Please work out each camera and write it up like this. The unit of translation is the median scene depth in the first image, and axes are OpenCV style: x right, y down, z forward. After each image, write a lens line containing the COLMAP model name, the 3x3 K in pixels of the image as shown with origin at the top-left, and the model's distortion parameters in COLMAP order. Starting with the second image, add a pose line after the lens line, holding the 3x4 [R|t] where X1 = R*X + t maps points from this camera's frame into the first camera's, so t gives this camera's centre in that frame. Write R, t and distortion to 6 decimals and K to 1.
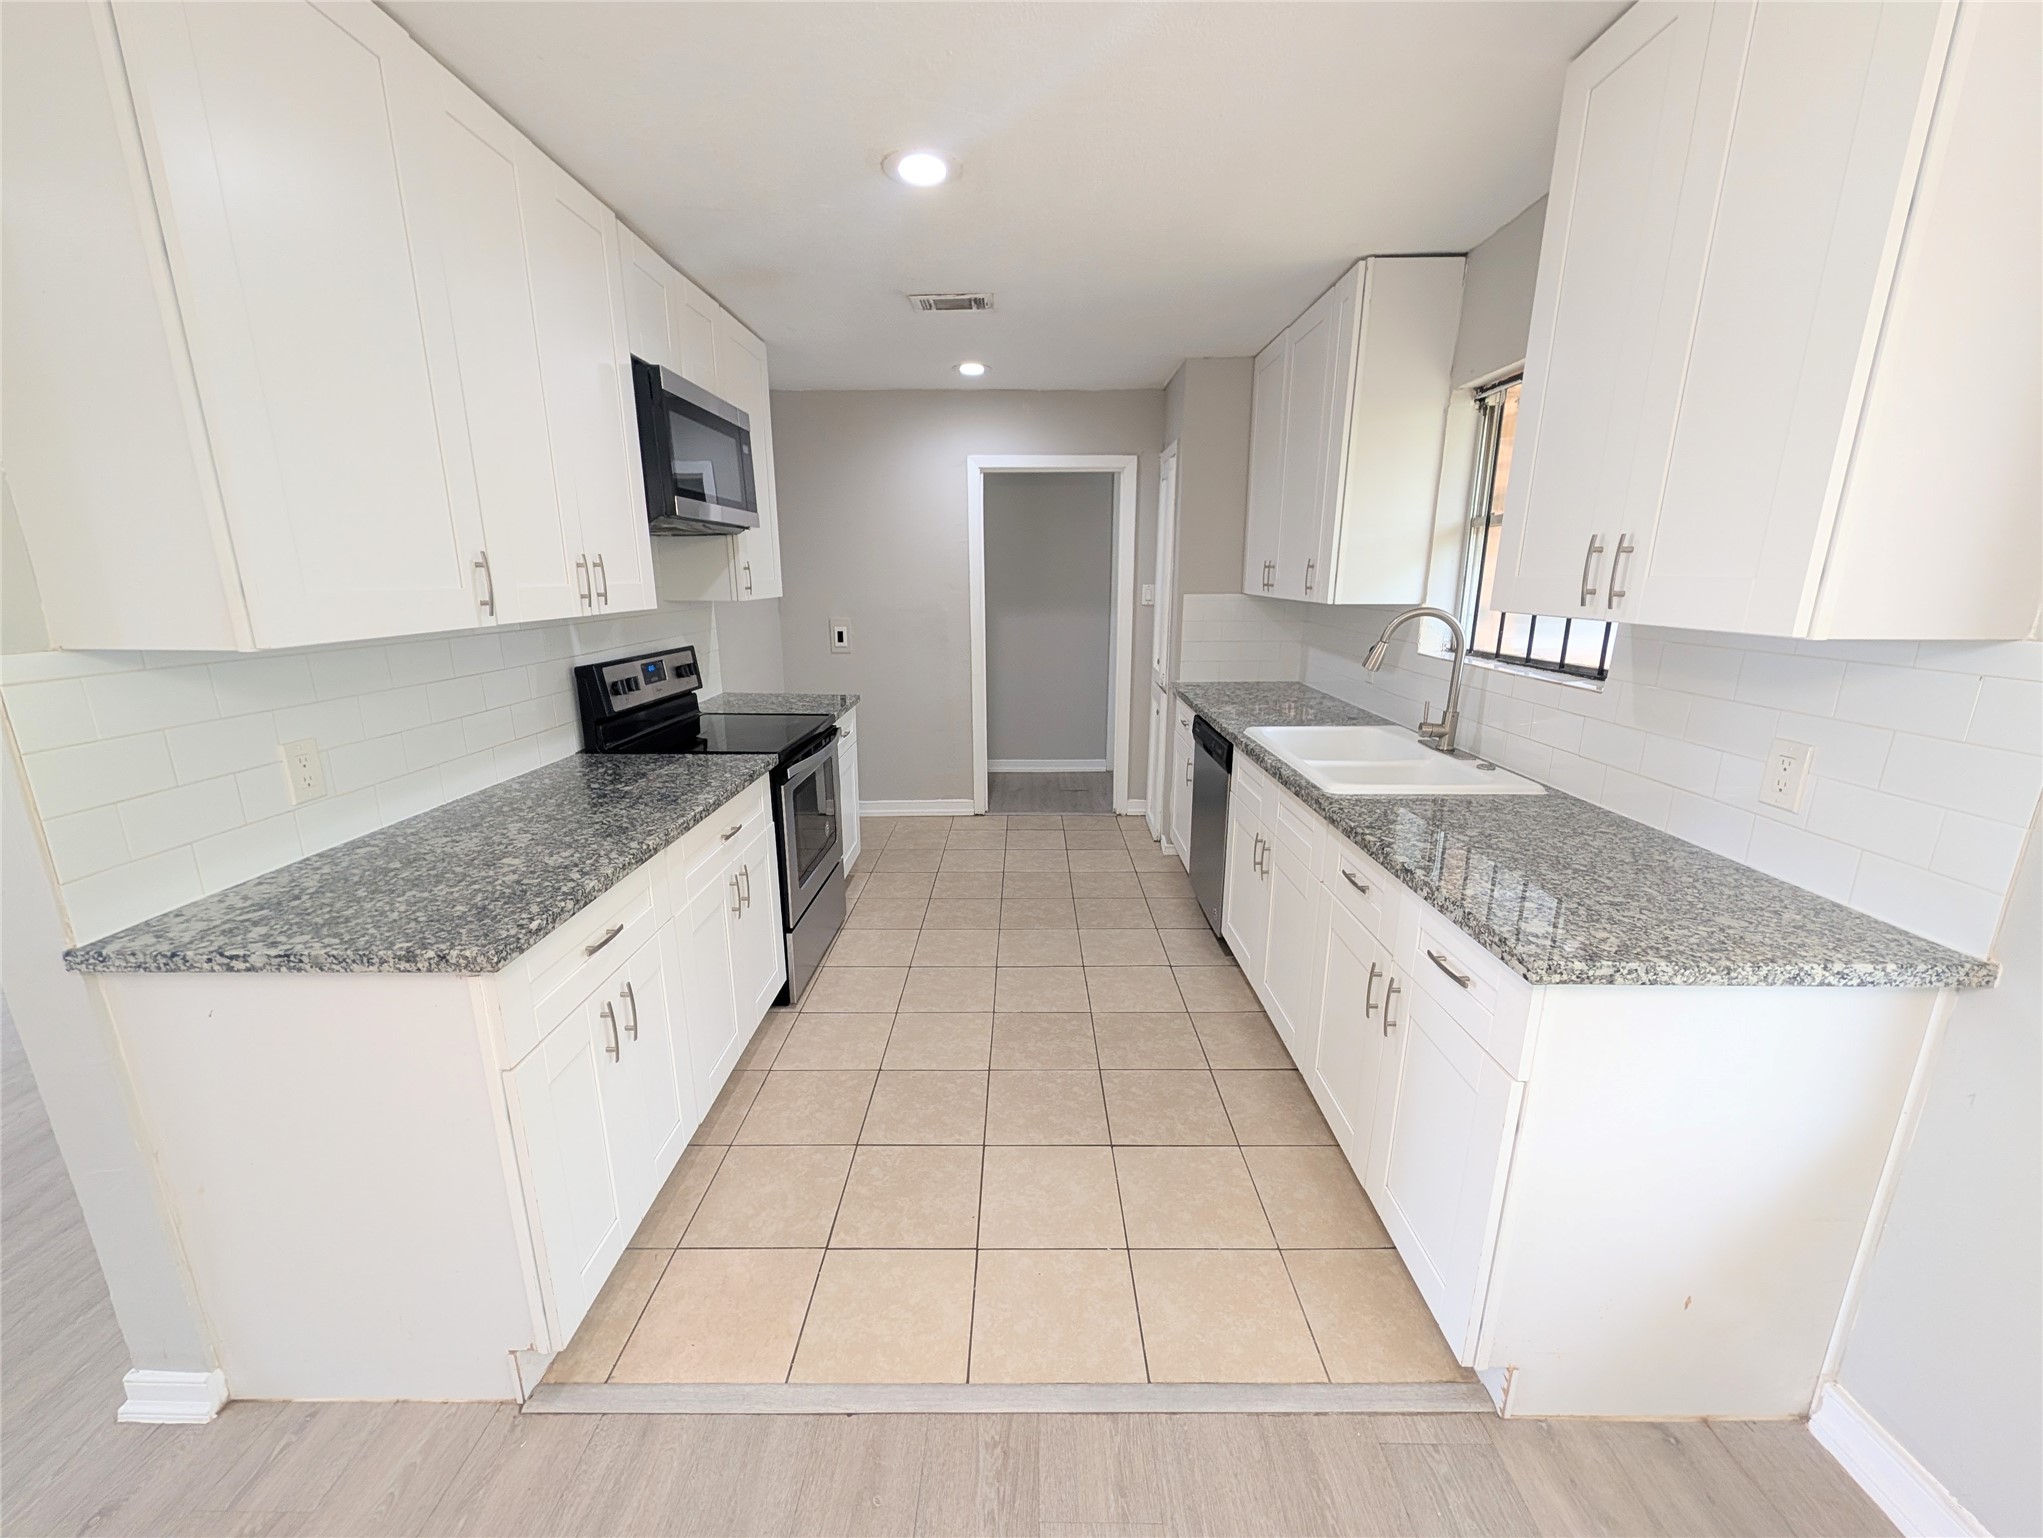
lens RADIAL K [[809.5, 0, 1021.5], [0, 809.5, 769.0], [0, 0, 1]] dist [0.001595, 0.000053]
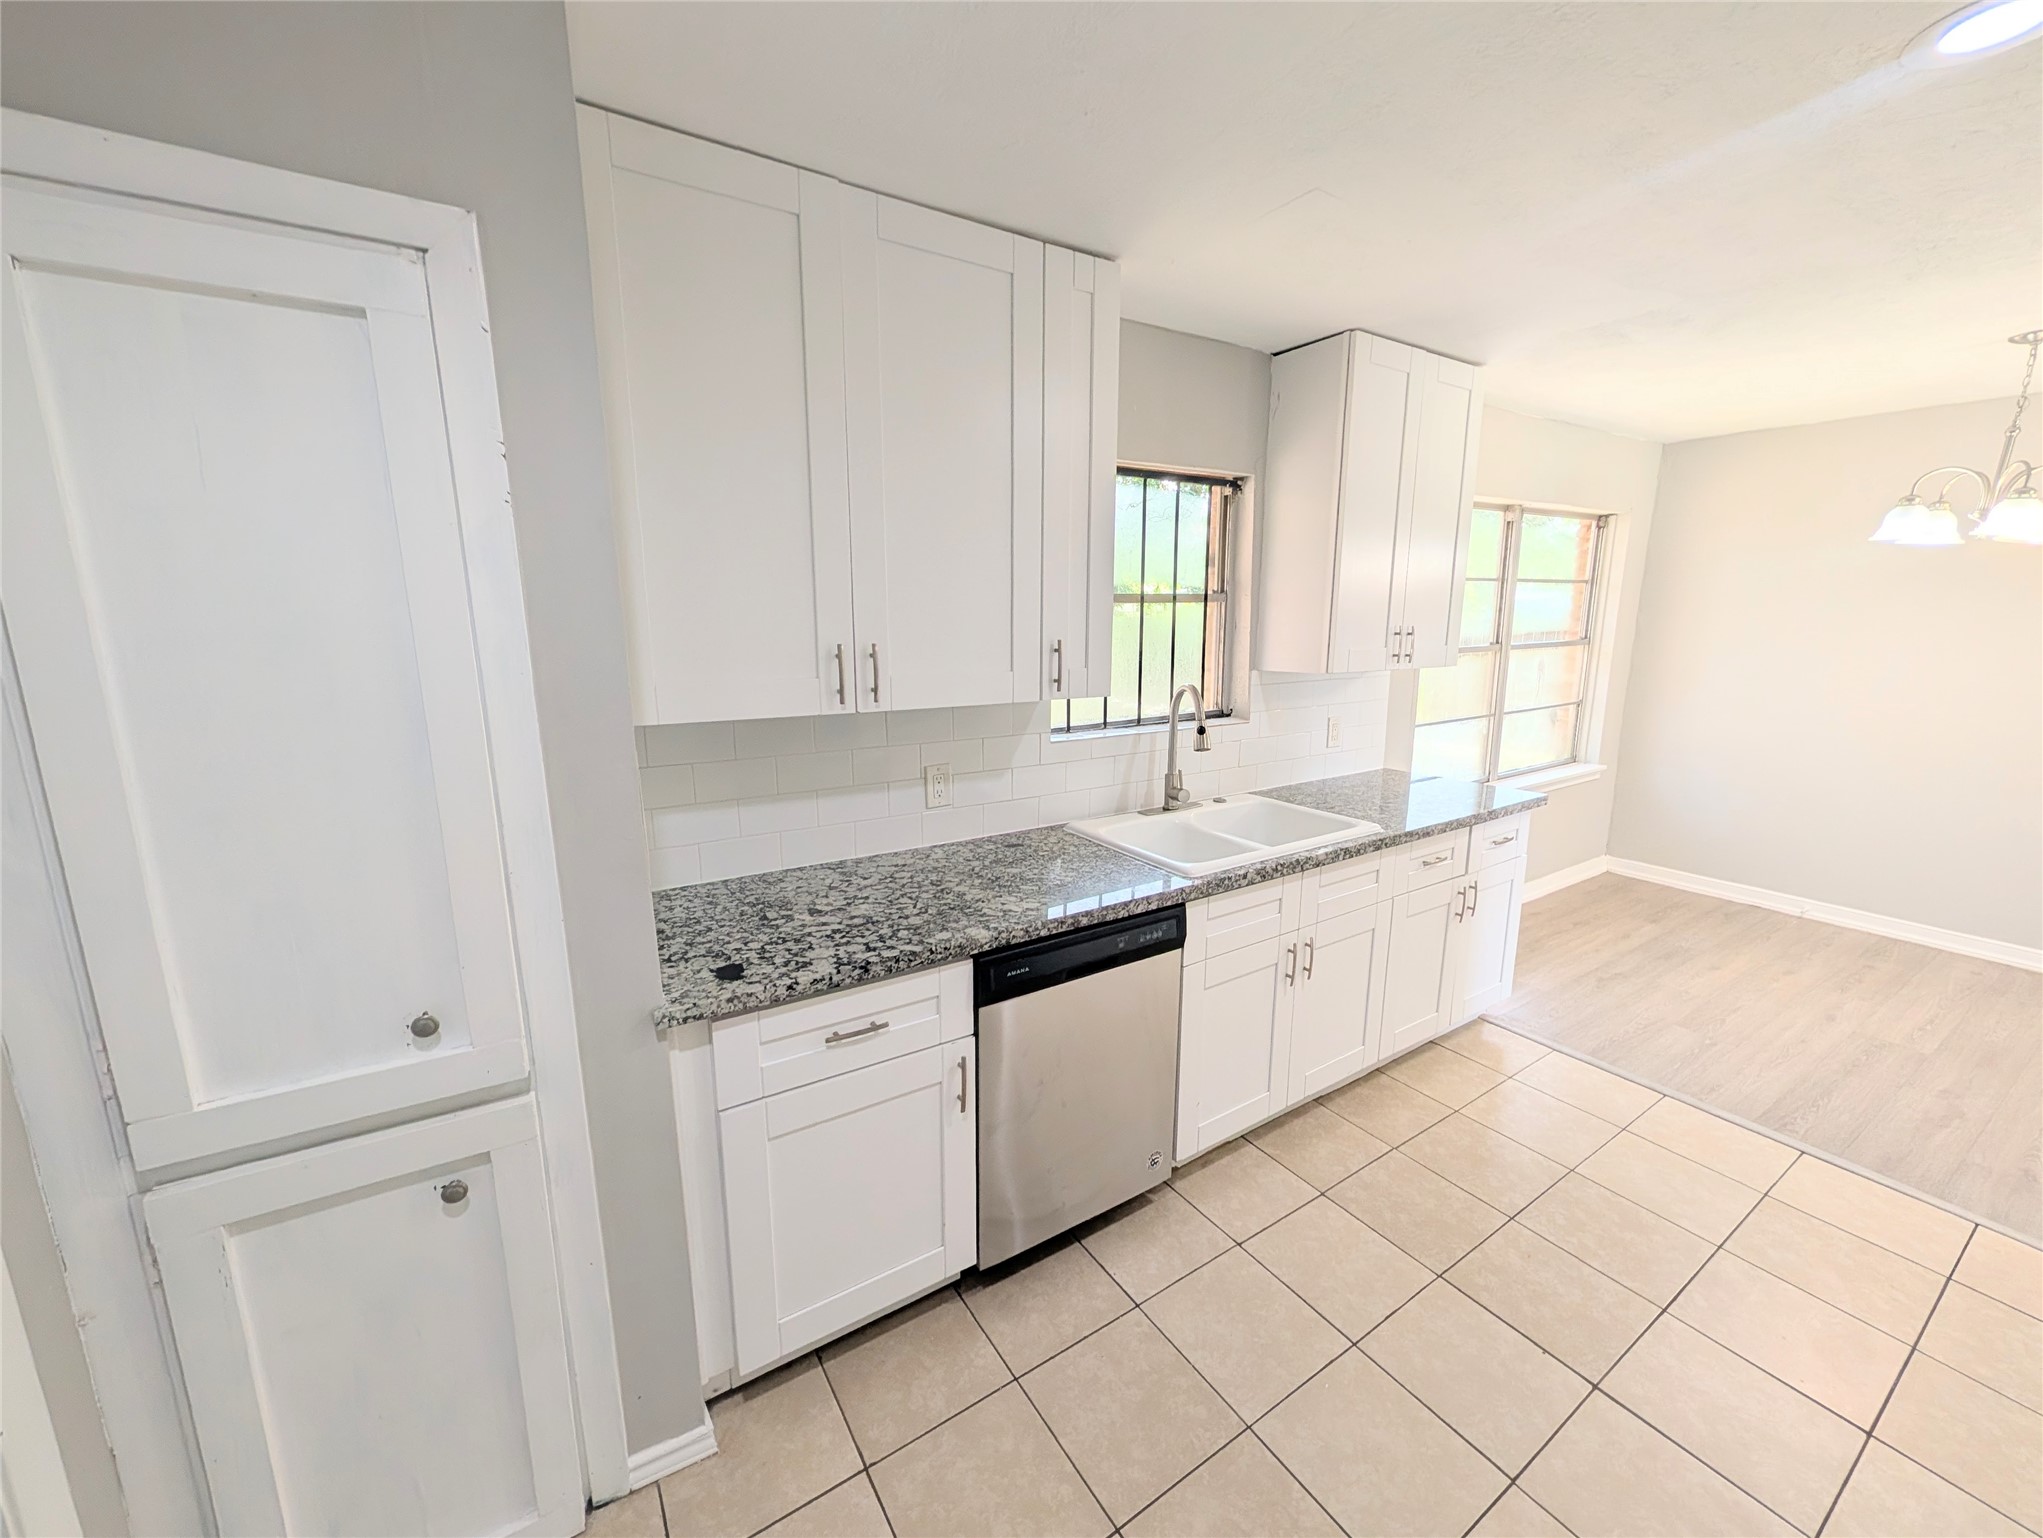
lens RADIAL K [[799.6, 0, 1019.3], [0, 799.6, 771.8], [0, 0, 1]] dist [0.000236, 0.000337]
pose [[-0.543497, -0.157748, 0.824456, -0.243618], [0.202220, 0.928650, 0.310992, -0.439899], [-0.814689, 0.335745, -0.472818, 1.632238]]
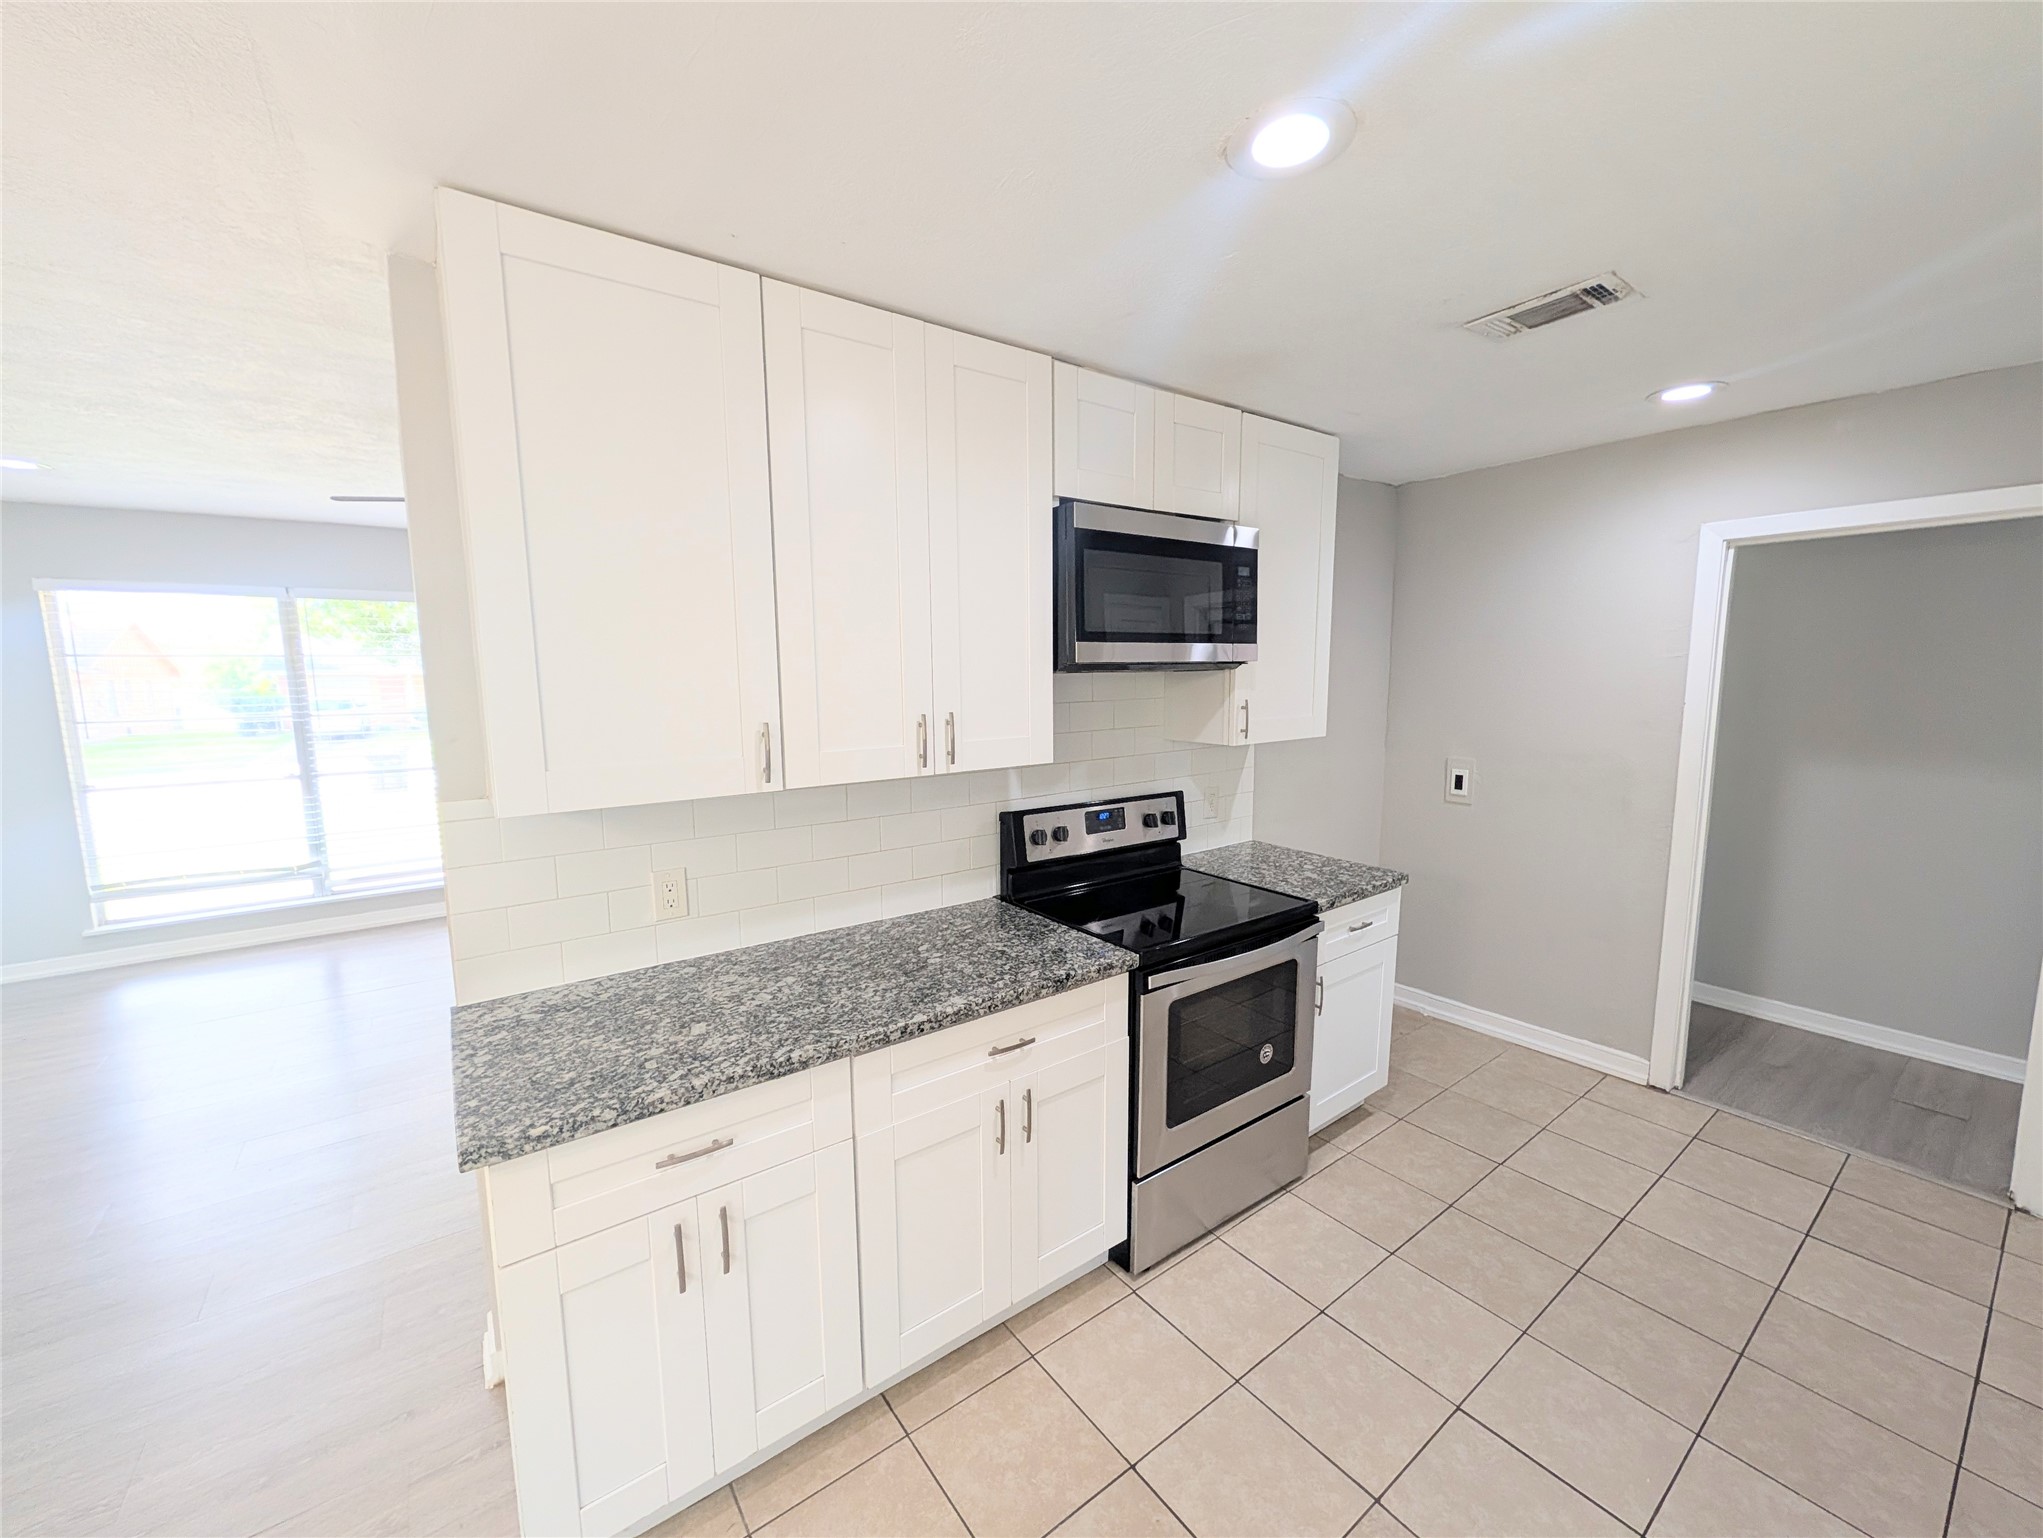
lens RADIAL K [[799.6, 0, 1019.3], [0, 799.6, 771.8], [0, 0, 1]] dist [0.000236, 0.000337]
pose [[0.596794, 0.097762, -0.796417, 0.235747], [-0.180866, 0.983396, -0.014818, -0.164774], [0.781744, 0.152888, 0.604567, 0.423827]]
